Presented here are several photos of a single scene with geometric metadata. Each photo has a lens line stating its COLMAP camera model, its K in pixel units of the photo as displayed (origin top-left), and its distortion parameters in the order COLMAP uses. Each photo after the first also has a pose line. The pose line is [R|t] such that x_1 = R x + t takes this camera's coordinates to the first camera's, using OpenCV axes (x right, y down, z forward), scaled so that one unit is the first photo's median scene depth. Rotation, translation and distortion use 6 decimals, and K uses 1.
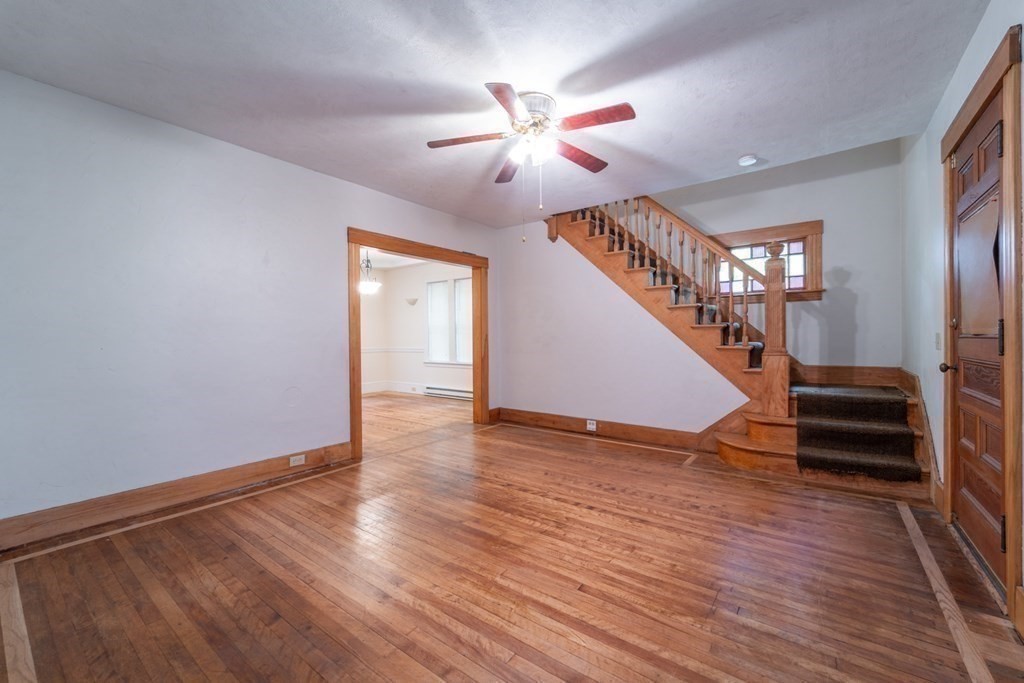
lens RADIAL K [[409.1, 0, 512.1], [0, 409.1, 339.9], [0, 0, 1]] dist [0.006294, -0.002786]
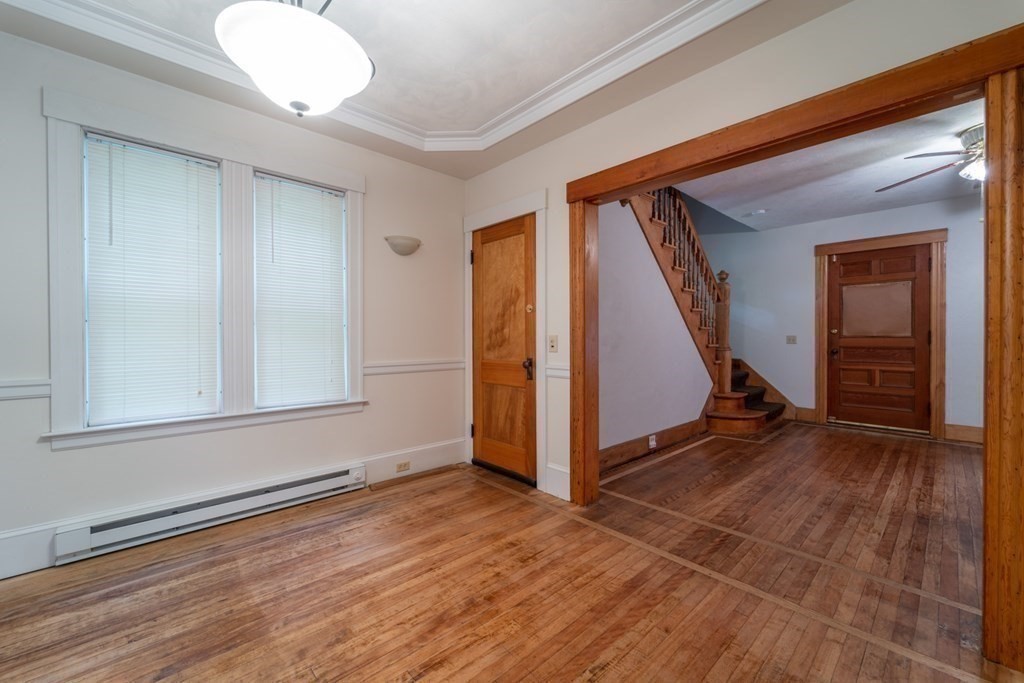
lens RADIAL K [[409.1, 0, 512.1], [0, 409.1, 339.9], [0, 0, 1]] dist [0.006294, -0.002786]
pose [[0.176306, 0.001574, 0.984334, -0.692892], [0.007572, 0.999967, -0.002956, -0.000379], [-0.984306, 0.007974, 0.176288, 1.135515]]
